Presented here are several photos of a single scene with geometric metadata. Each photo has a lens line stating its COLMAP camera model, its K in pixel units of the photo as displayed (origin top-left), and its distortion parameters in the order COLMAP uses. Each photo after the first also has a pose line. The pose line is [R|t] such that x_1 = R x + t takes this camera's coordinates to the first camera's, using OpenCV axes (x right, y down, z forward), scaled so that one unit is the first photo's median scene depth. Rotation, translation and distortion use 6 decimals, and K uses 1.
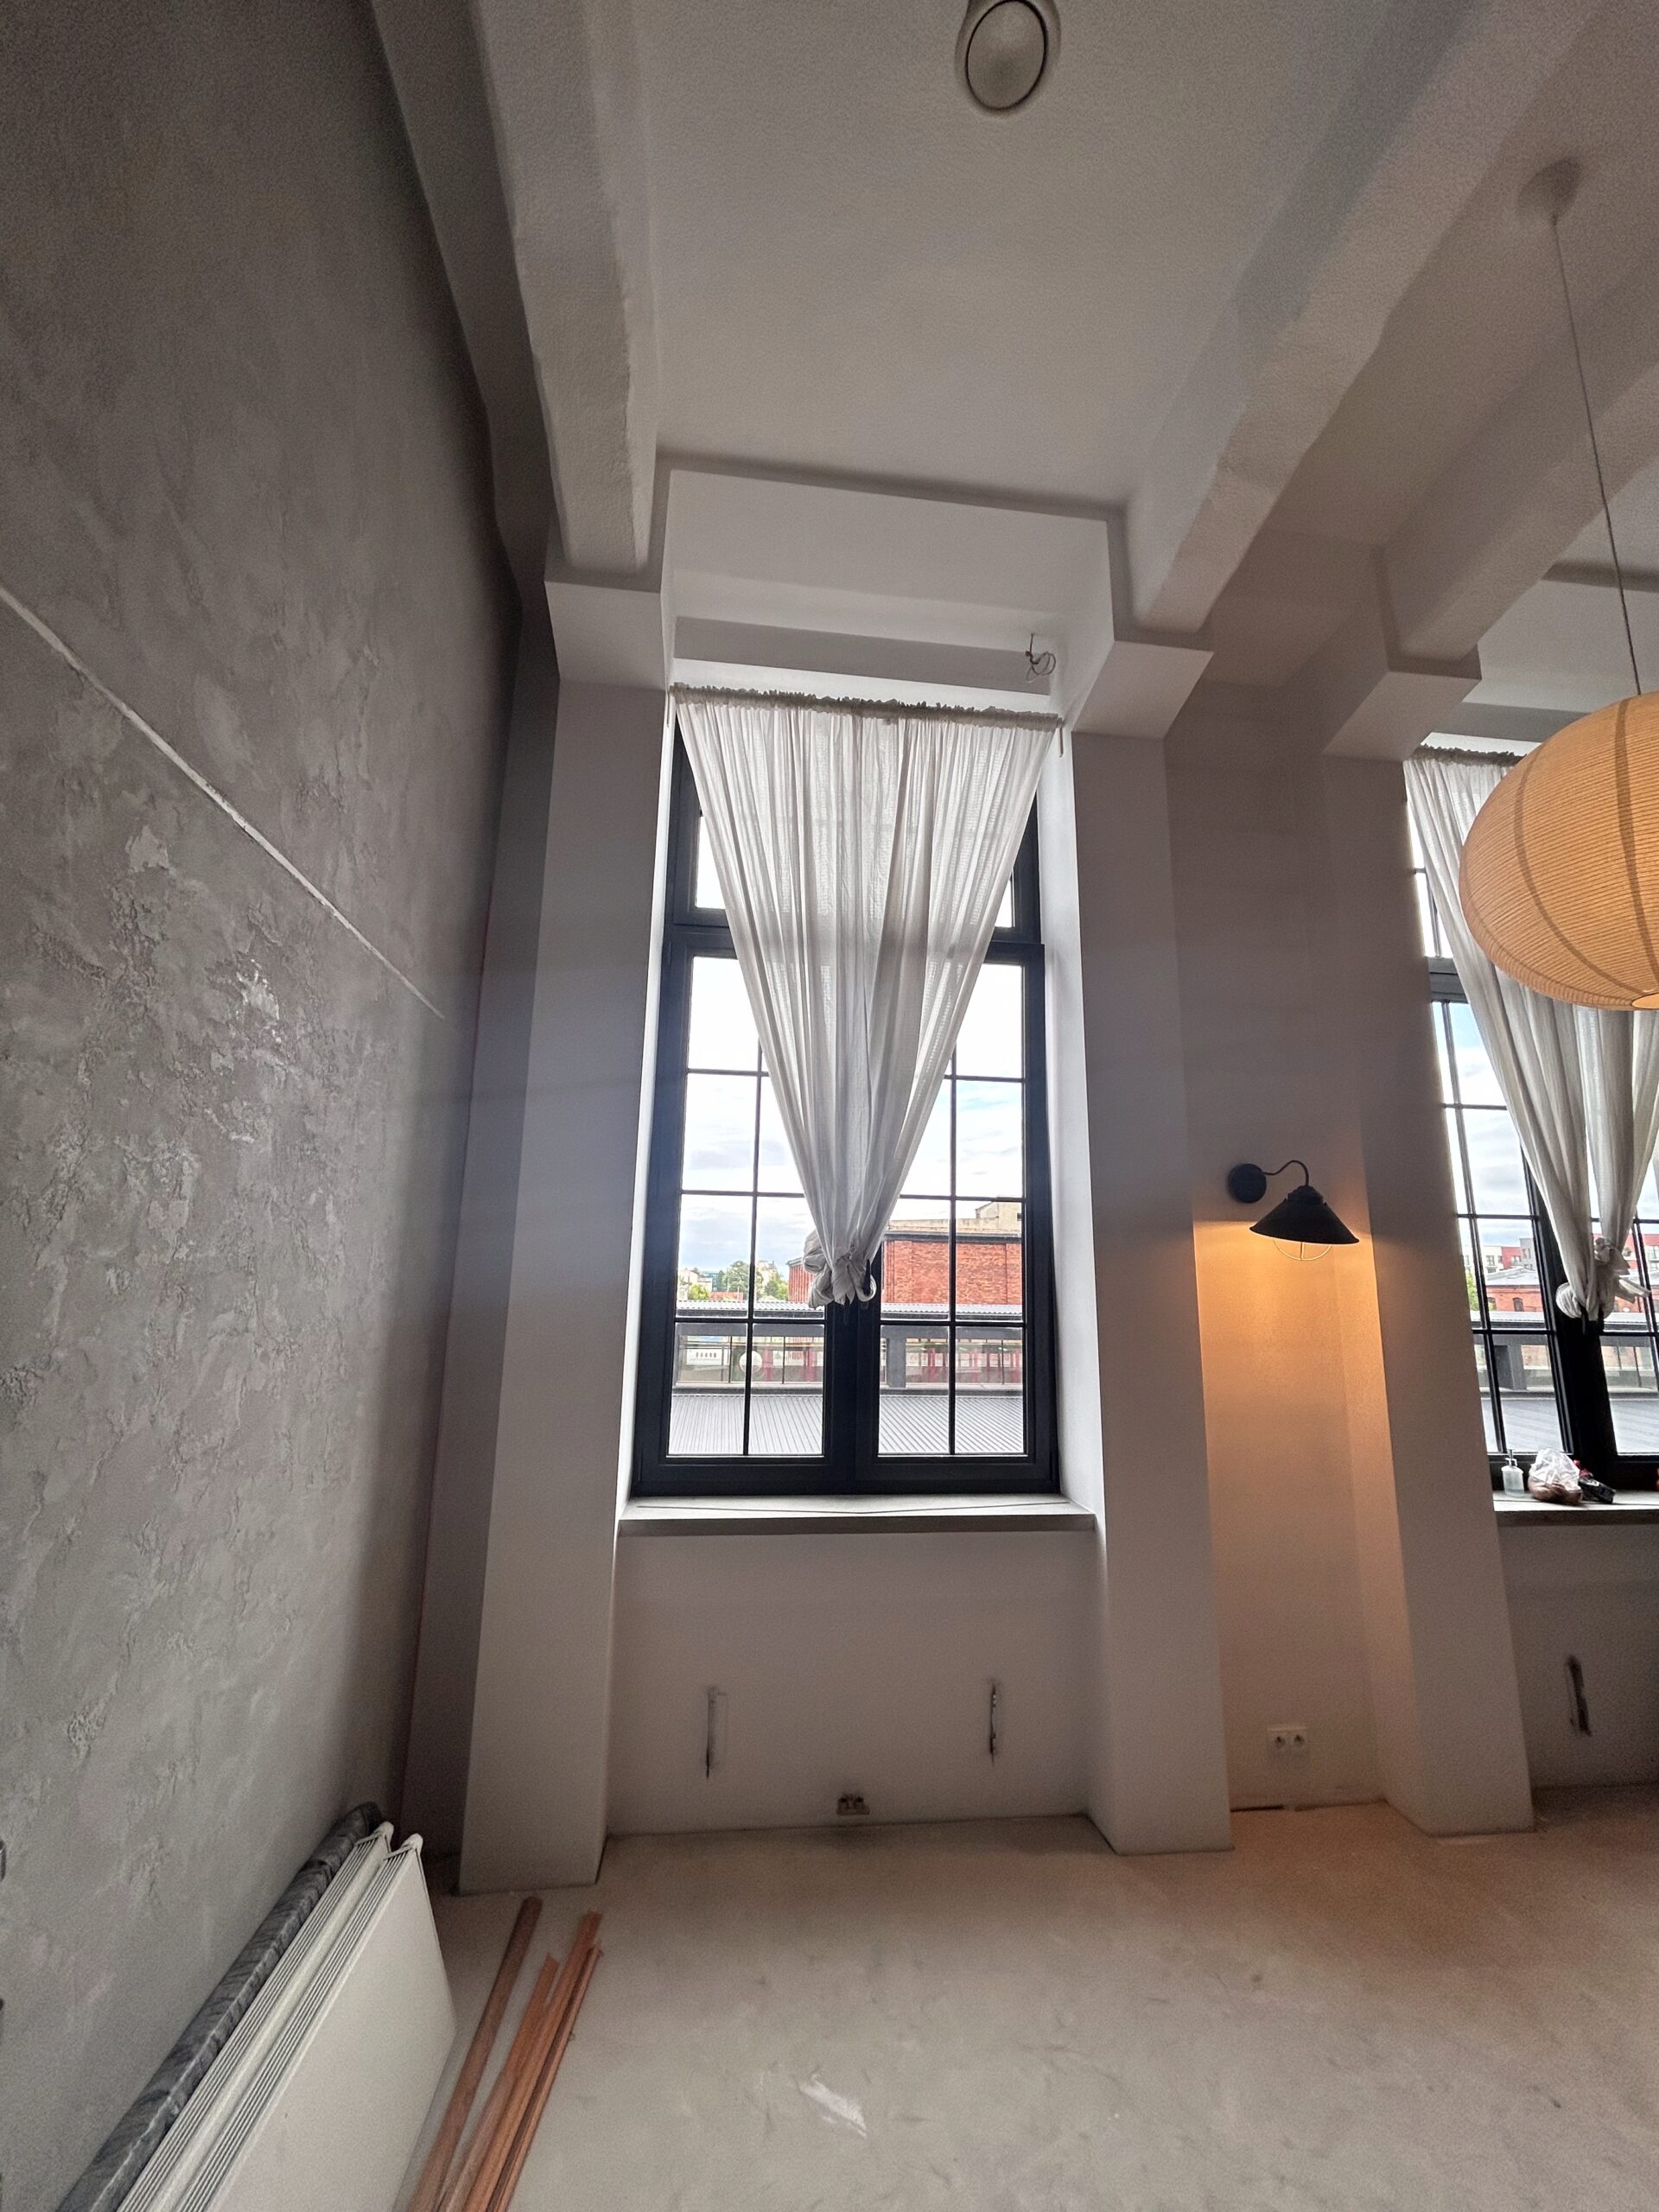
lens RADIAL K [[895.2, 0, 829.5], [0, 895.2, 1106.0], [0, 0, 1]] dist [-0.001190, 0.000281]
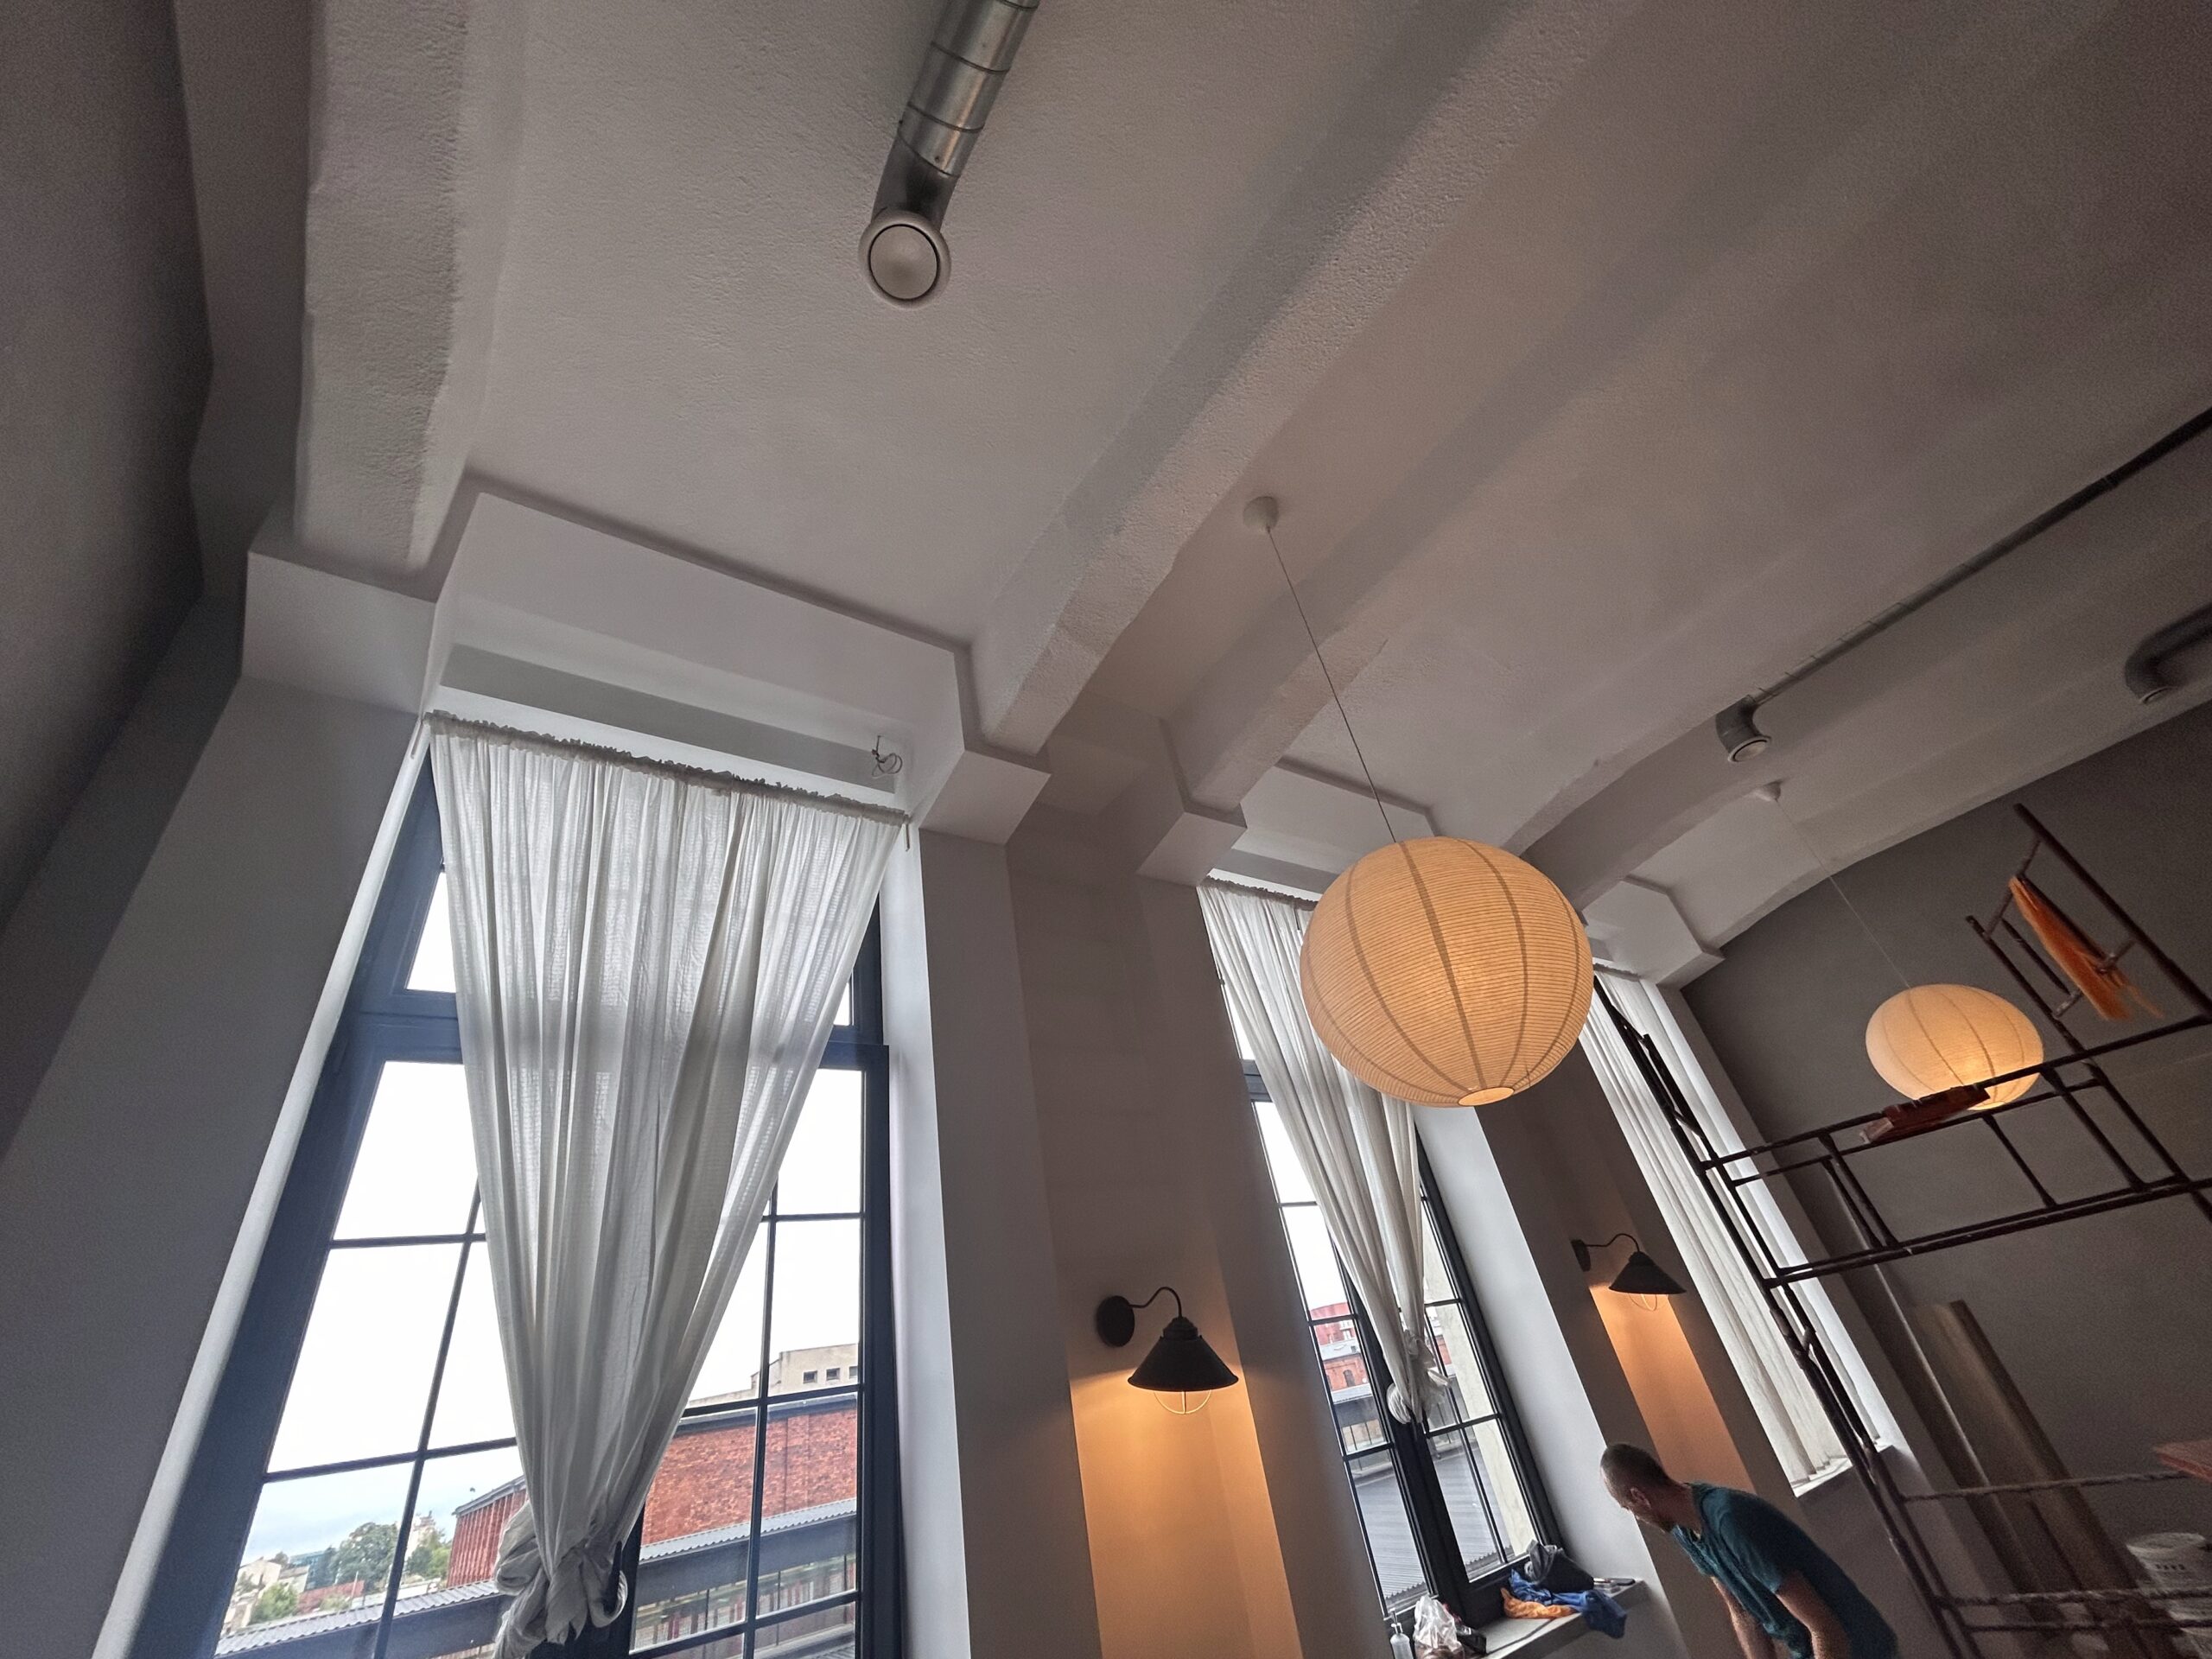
lens RADIAL K [[889.8, 0, 1111.6], [0, 889.8, 827.8], [0, 0, 1]] dist [-0.001789, 0.000592]
pose [[0.868676, 0.122362, 0.480030, -0.017036], [0.084928, 0.917882, -0.387660, -0.019237], [-0.488046, 0.377519, 0.786950, 0.124760]]
